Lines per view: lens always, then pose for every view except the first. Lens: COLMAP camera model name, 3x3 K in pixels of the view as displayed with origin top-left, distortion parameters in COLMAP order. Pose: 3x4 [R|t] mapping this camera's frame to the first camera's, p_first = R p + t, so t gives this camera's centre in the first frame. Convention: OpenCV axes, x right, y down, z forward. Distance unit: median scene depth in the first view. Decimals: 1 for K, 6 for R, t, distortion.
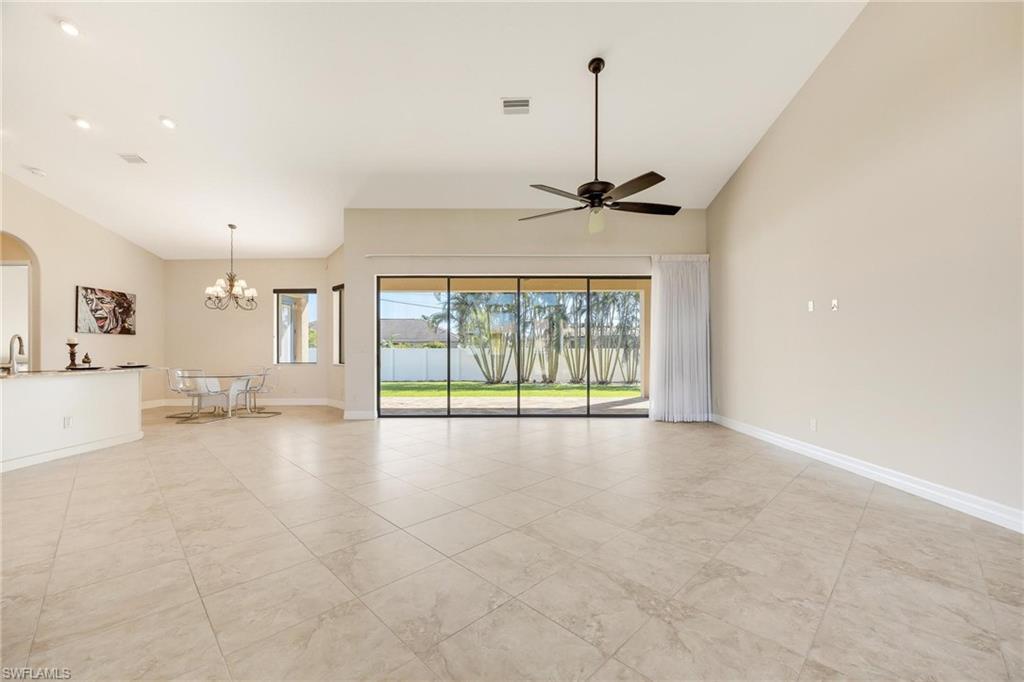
lens RADIAL K [[407.1, 0, 511.7], [0, 407.1, 345.5], [0, 0, 1]] dist [0.005300, -0.000091]
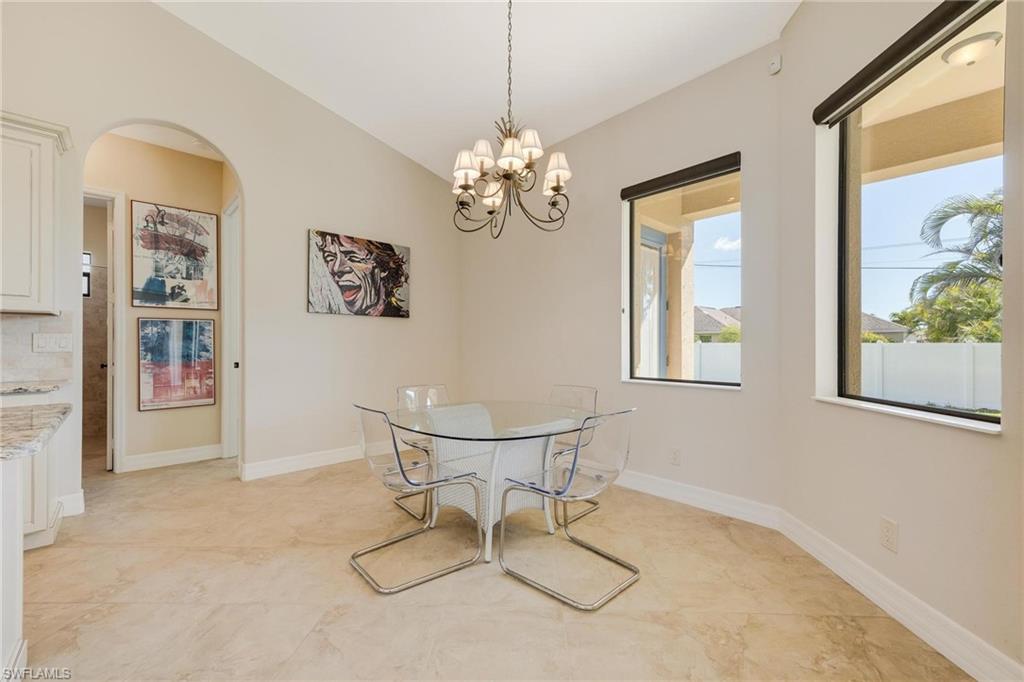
lens RADIAL K [[419.7, 0, 517.6], [0, 419.7, 343.8], [0, 0, 1]] dist [0.005568, 0.001210]
pose [[0.692382, 0.000457, -0.721531, -0.463685], [0.004802, 0.999975, 0.005242, 0.008997], [0.721515, -0.007094, 0.692362, 0.830056]]
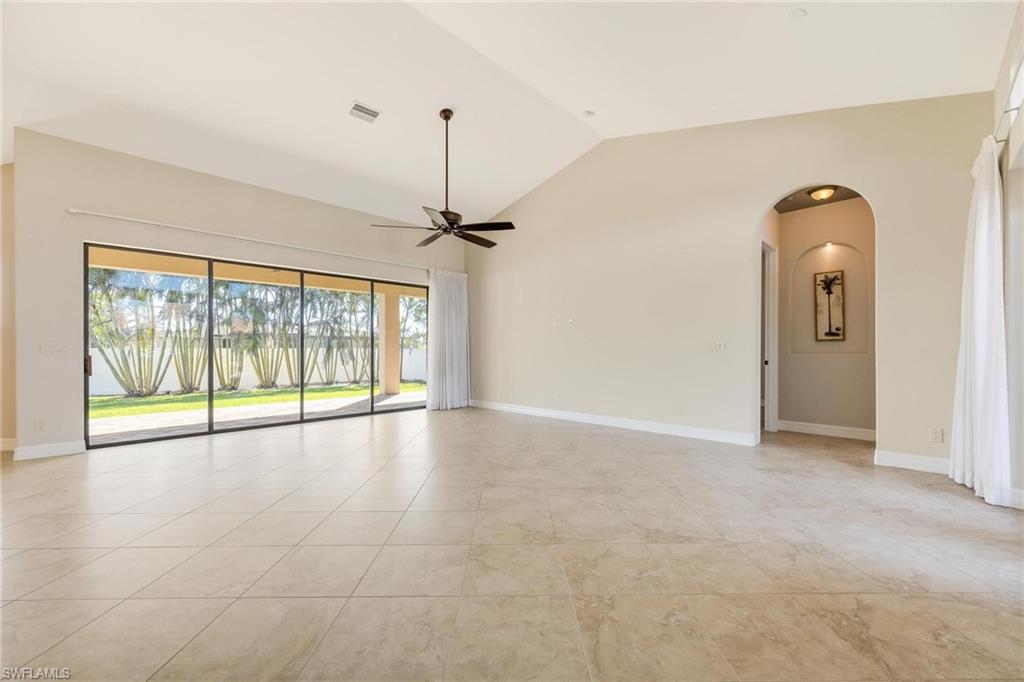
lens RADIAL K [[419.7, 0, 506.7], [0, 419.7, 343.2], [0, 0, 1]] dist [0.005568, 0.001210]
pose [[0.699427, 0.009952, 0.714635, -0.355882], [-0.005904, 0.999949, -0.008147, 0.000146], [-0.714680, 0.001479, 0.699450, 0.001601]]
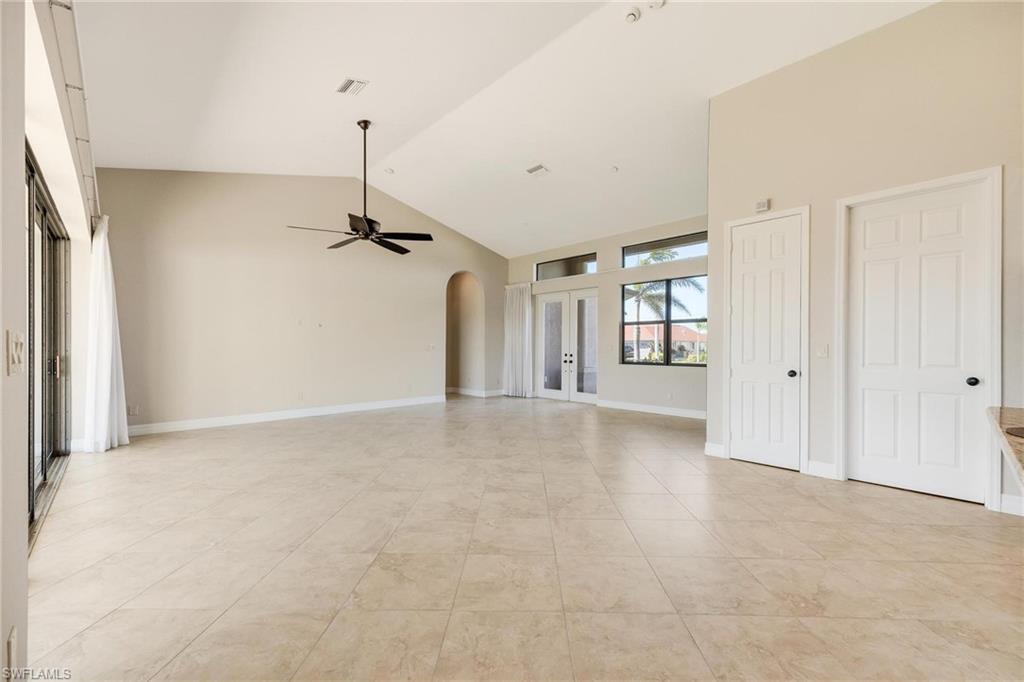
lens RADIAL K [[419.7, 0, 517.8], [0, 419.7, 346.9], [0, 0, 1]] dist [0.005568, 0.001210]
pose [[-0.695212, -0.001089, 0.718804, -0.670146], [-0.007418, 0.999956, -0.005659, 0.002379], [-0.718767, -0.009266, -0.695190, 0.992861]]
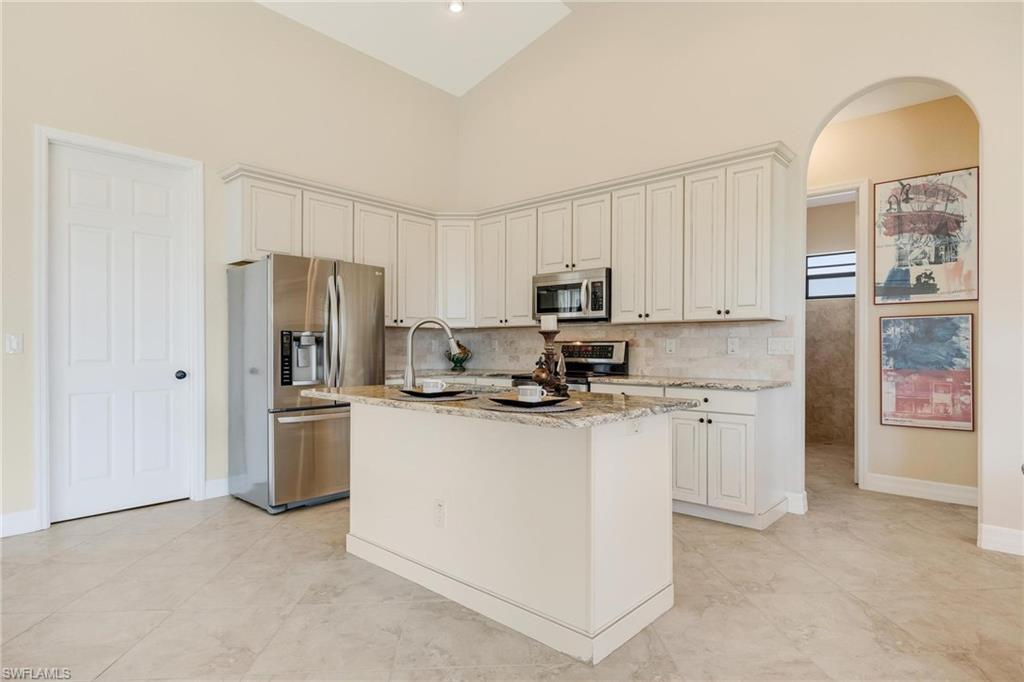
lens RADIAL K [[541.0, 0, 516.9], [0, 541.0, 348.4], [0, 0, 1]] dist [-0.000682, 0.002152]
pose [[-0.659226, 0.004115, -0.751933, -0.469814], [0.006025, 0.999982, 0.000190, 0.008490], [0.751920, -0.004405, -0.659239, 0.956581]]
